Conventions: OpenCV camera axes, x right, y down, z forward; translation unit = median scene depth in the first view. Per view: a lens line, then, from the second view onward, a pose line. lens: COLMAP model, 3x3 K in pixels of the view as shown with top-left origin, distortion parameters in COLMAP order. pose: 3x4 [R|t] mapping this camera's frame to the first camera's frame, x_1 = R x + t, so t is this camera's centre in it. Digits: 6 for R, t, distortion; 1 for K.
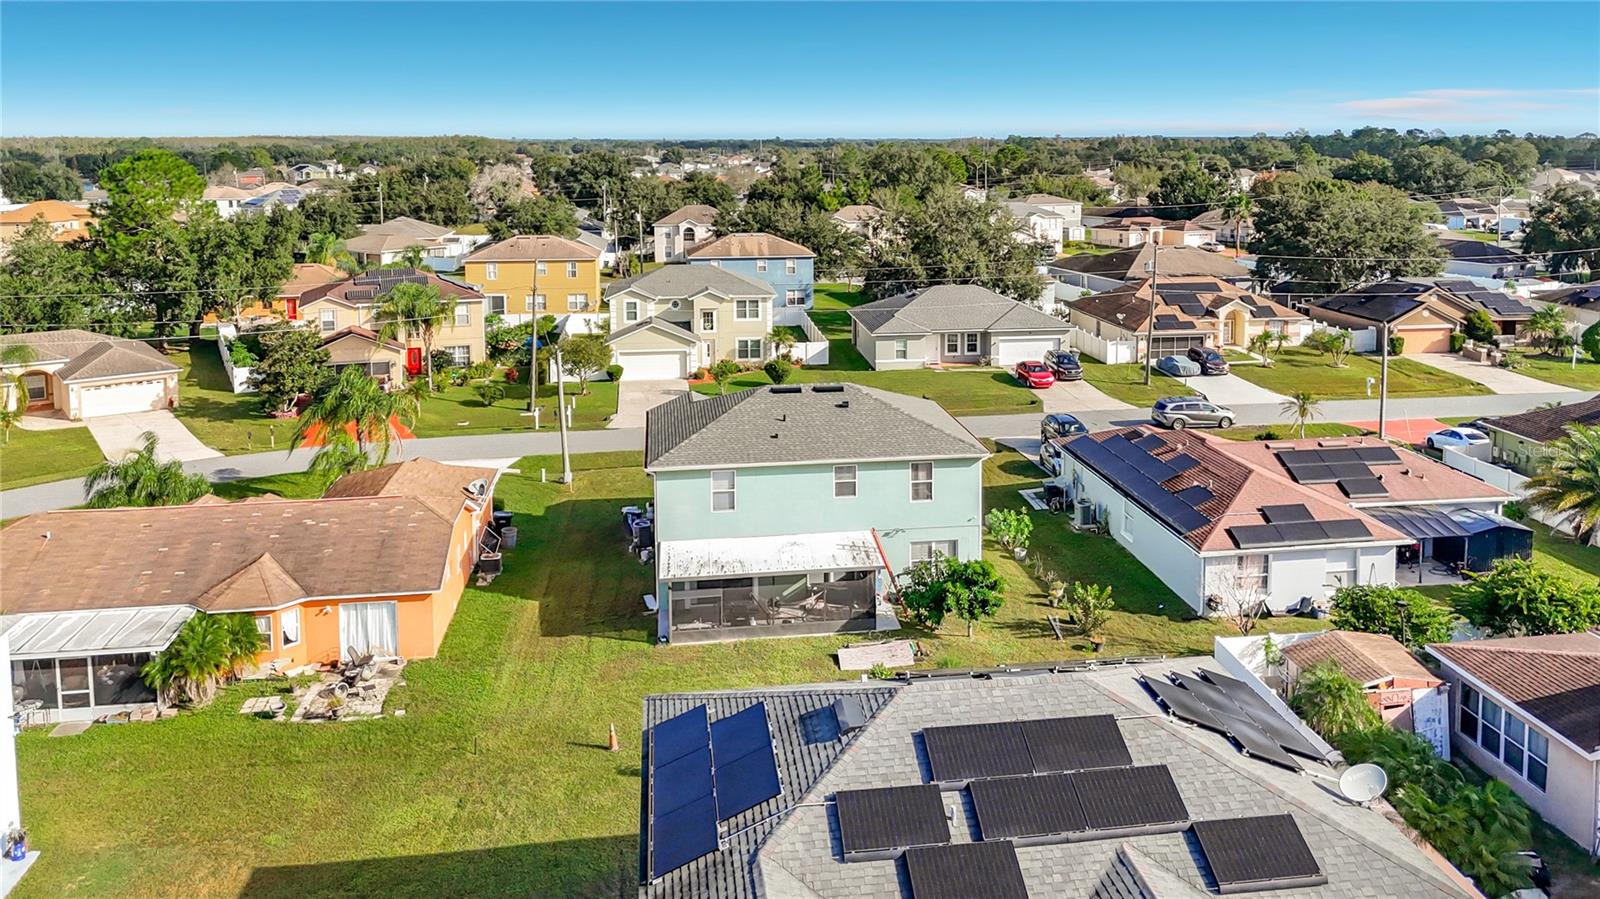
lens RADIAL K [[1258.2, 0, 854.3], [0, 1258.2, 219.9], [0, 0, 1]] dist [0.002862, -0.001088]
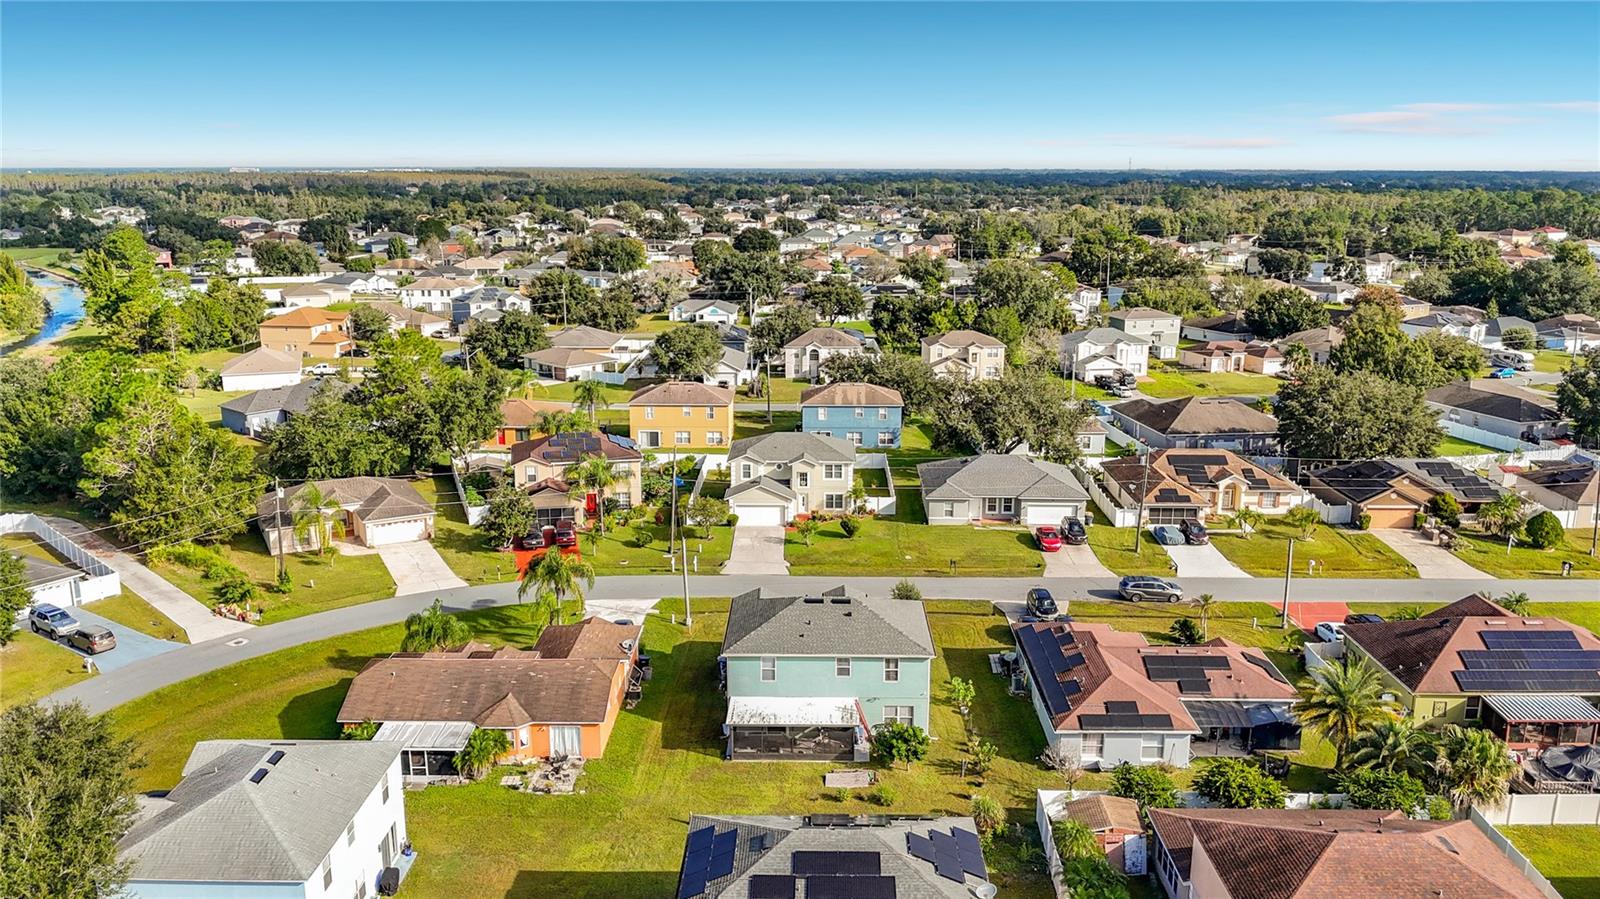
lens RADIAL K [[1243.7, 0, 803.8], [0, 1243.7, 387.5], [0, 0, 1]] dist [0.050718, -0.113245]
pose [[0.985647, 0.034003, -0.165361, 0.118023], [-0.015484, 0.993586, 0.112017, -0.198956], [0.168110, -0.107849, 0.979851, -0.330393]]
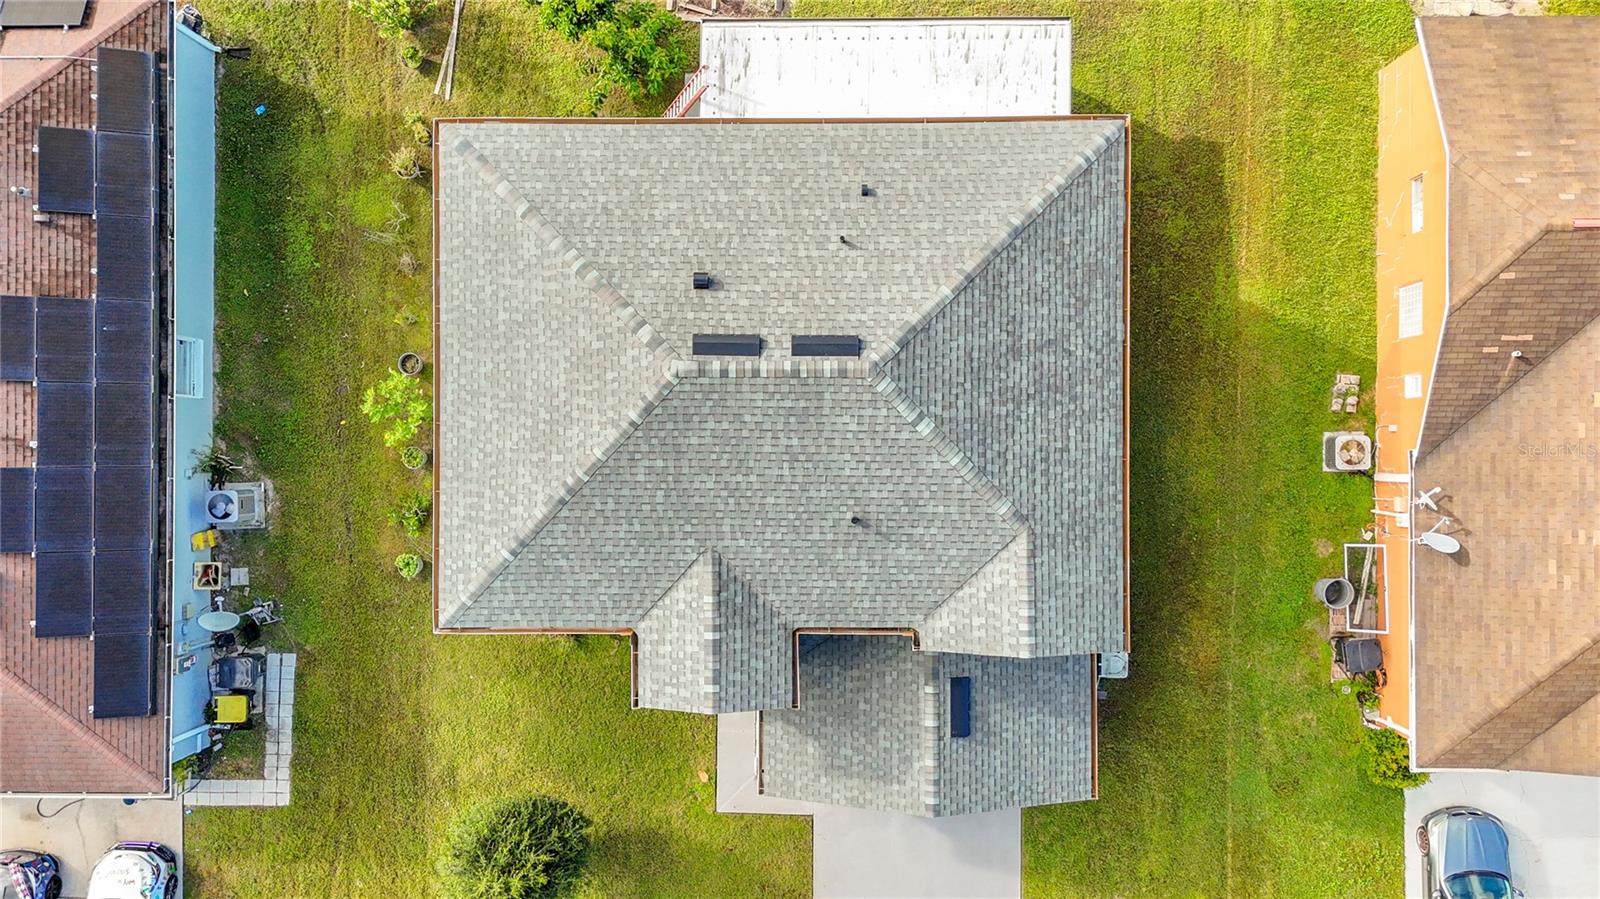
lens RADIAL K [[1221.5, 0, 799.3], [0, 1221.5, 450.6], [0, 0, 1]] dist [0.066232, -0.072532]
pose [[-0.987091, -0.157370, 0.029777, -0.040727], [0.038943, -0.055487, 0.997700, -0.183936], [-0.155356, 0.985980, 0.060899, 0.649857]]
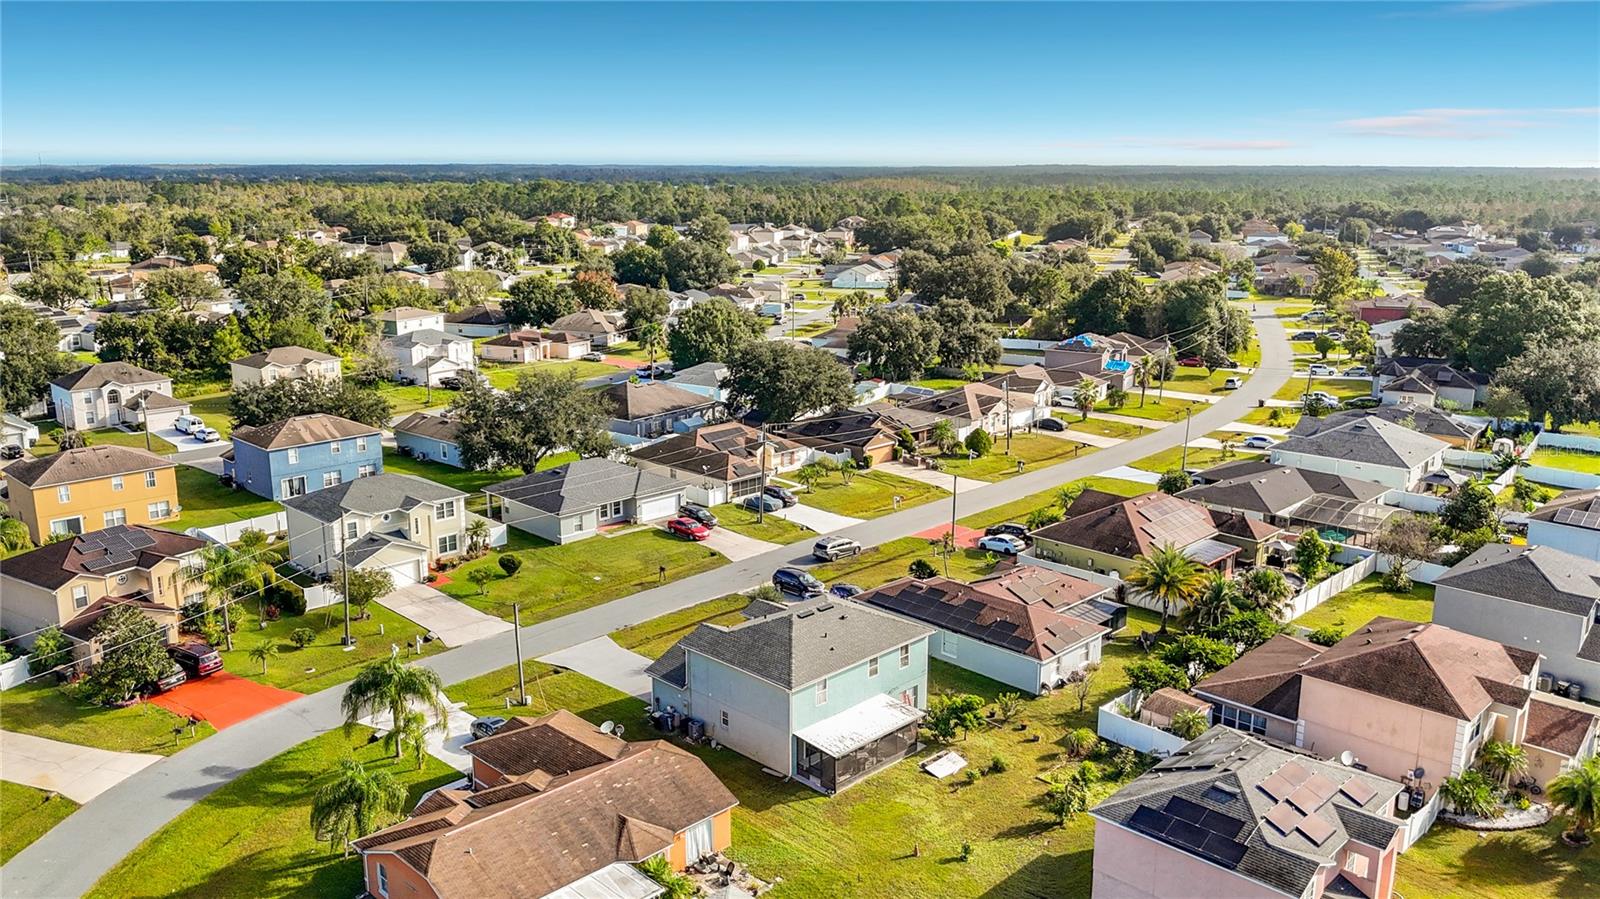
lens RADIAL K [[1226.0, 0, 800.0], [0, 1226.0, 449.5], [0, 0, 1]] dist [0.075008, -0.131065]
pose [[0.805290, -0.130098, 0.578431, -0.577968], [0.033941, 0.984144, 0.174096, -0.209114], [-0.591908, -0.120566, 0.796937, -0.104674]]
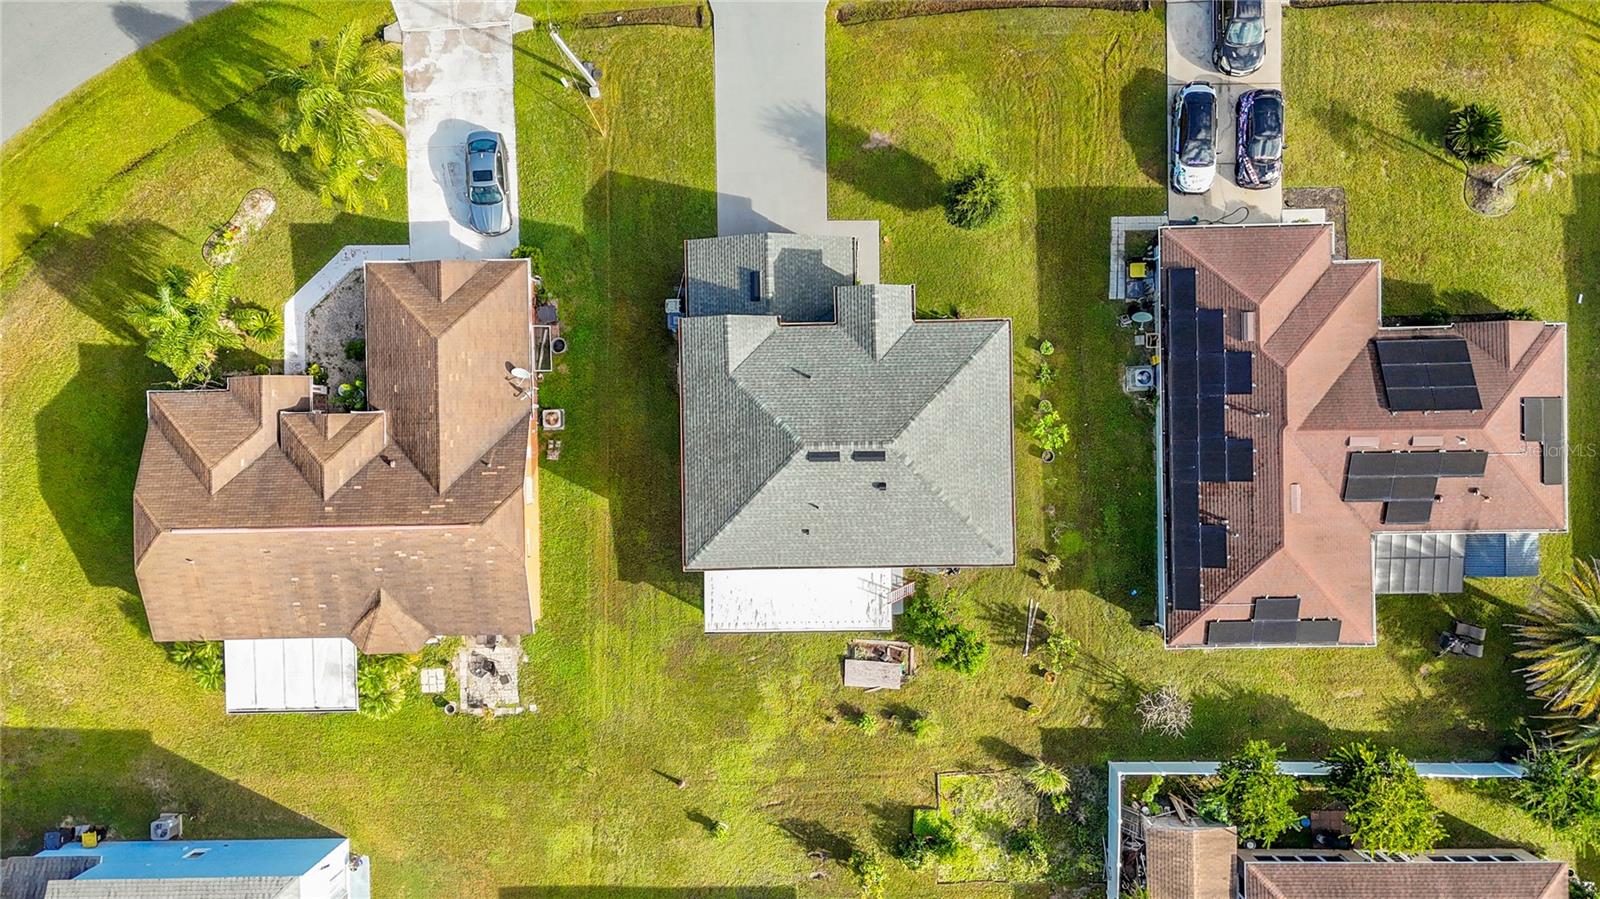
lens RADIAL K [[1221.5, 0, 799.3], [0, 1221.5, 450.6], [0, 0, 1]] dist [0.066232, -0.072532]
pose [[0.990225, 0.138431, -0.017071, -0.037089], [0.009220, 0.057153, 0.998323, -0.499855], [0.139175, -0.988722, 0.055318, 0.611346]]
